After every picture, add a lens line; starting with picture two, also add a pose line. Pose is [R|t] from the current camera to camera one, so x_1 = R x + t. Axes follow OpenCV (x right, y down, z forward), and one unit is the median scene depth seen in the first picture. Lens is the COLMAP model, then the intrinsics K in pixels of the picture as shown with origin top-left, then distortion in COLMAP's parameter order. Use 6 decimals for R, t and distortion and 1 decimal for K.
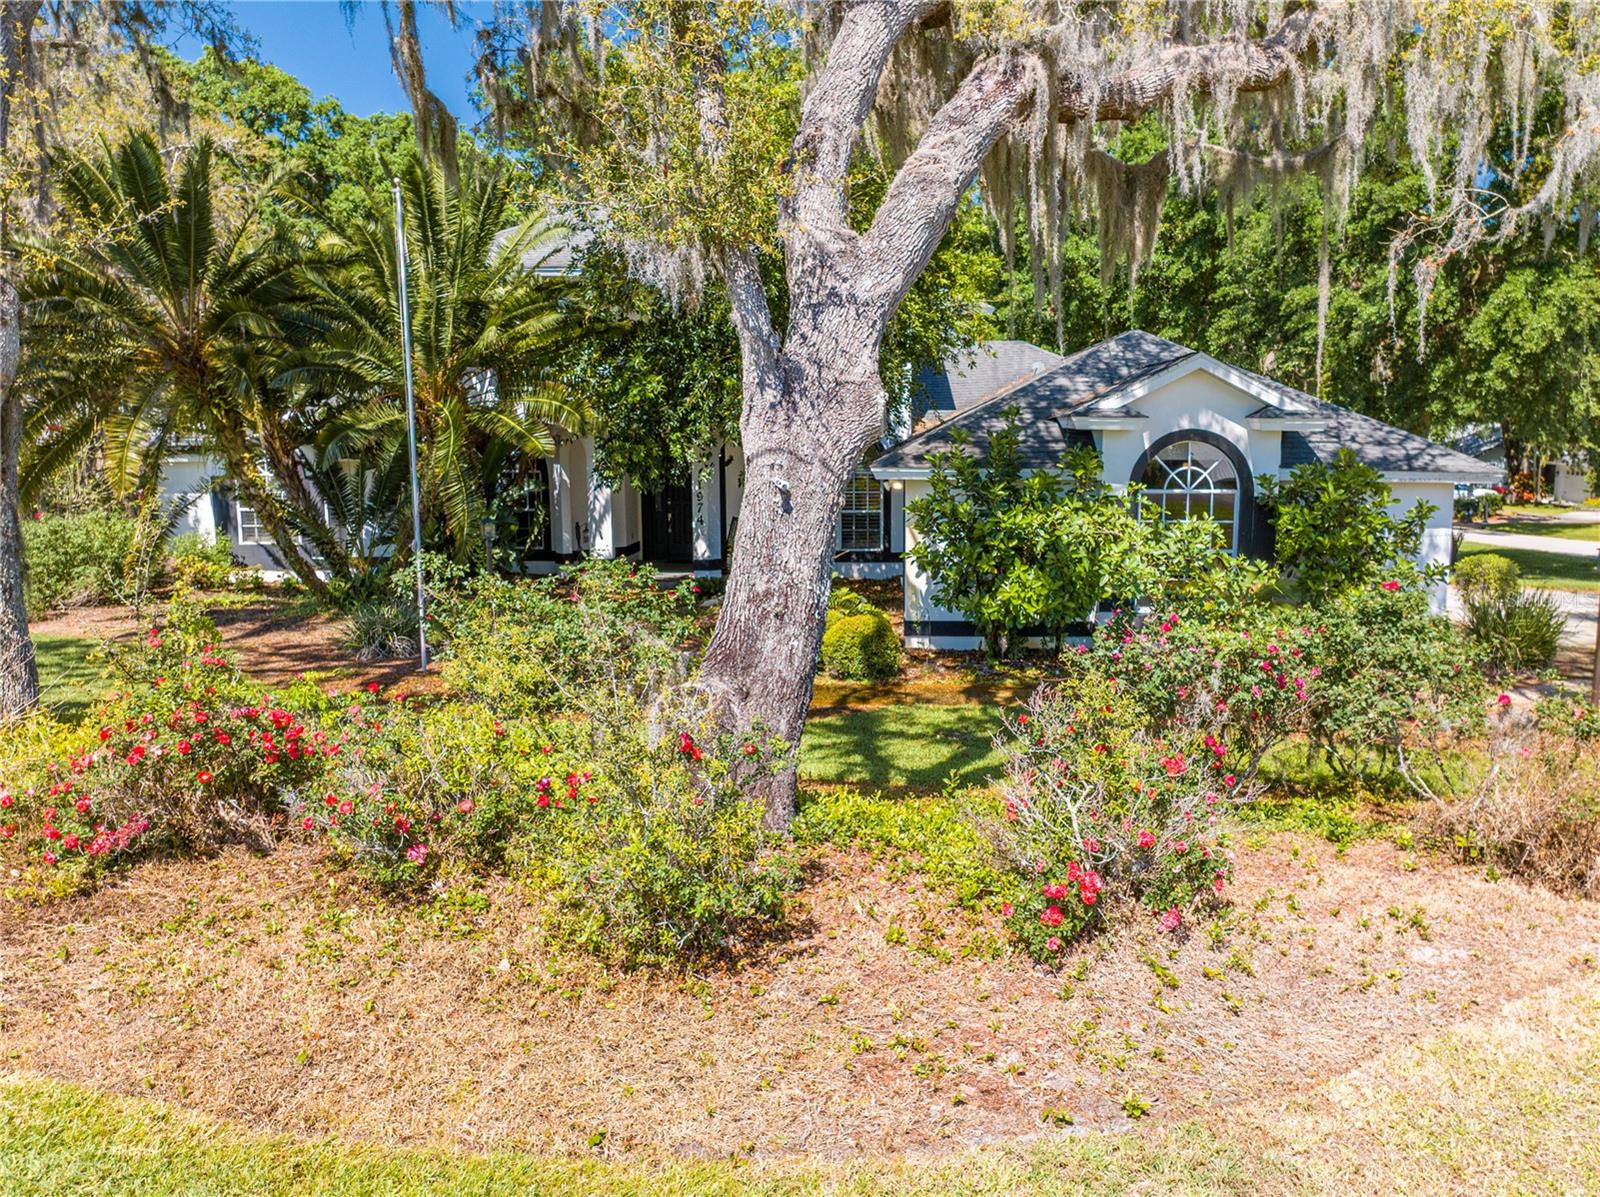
lens RADIAL K [[1165.9, 0, 754.5], [0, 1165.9, 597.4], [0, 0, 1]] dist [-0.038584, 0.000081]
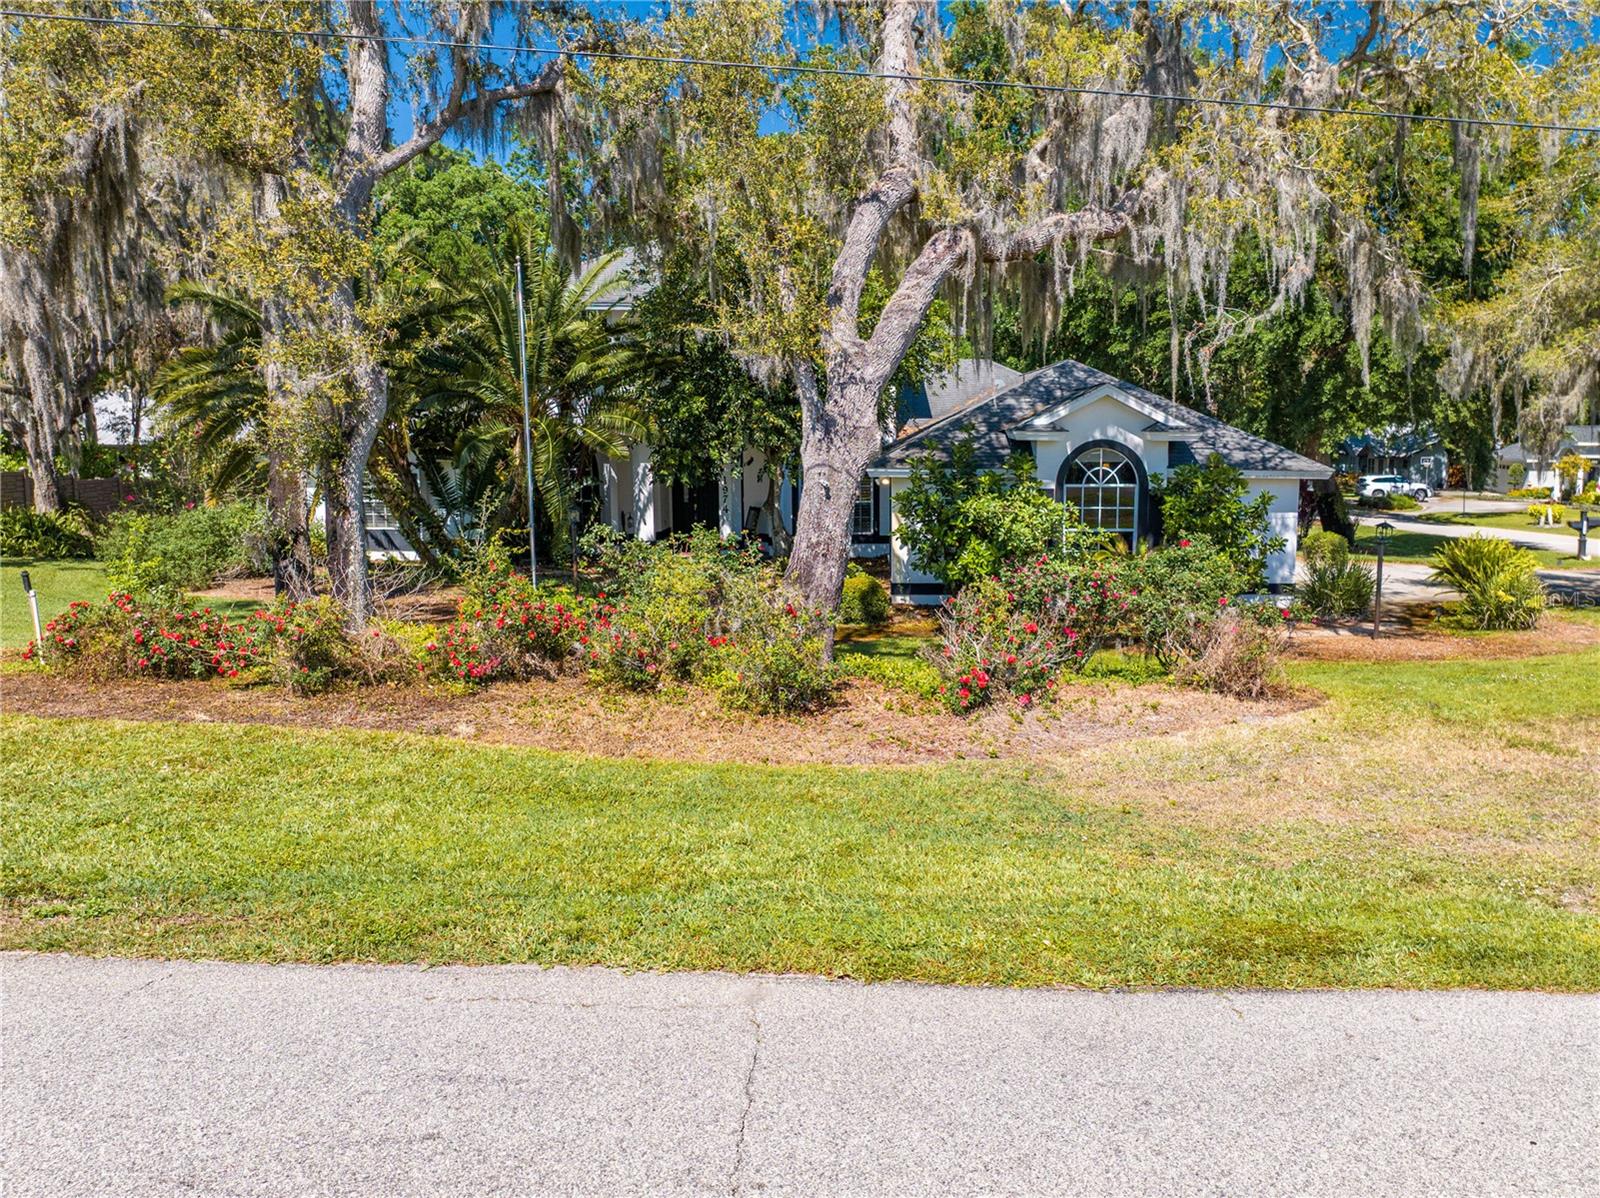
lens RADIAL K [[1121.6, 0, 787.2], [0, 1121.6, 595.7], [0, 0, 1]] dist [-0.041314, -0.000206]
pose [[0.999326, -0.005196, 0.036340, -0.039589], [0.004900, 0.999954, 0.008231, 0.025280], [-0.036381, -0.008048, 0.999306, -0.298000]]
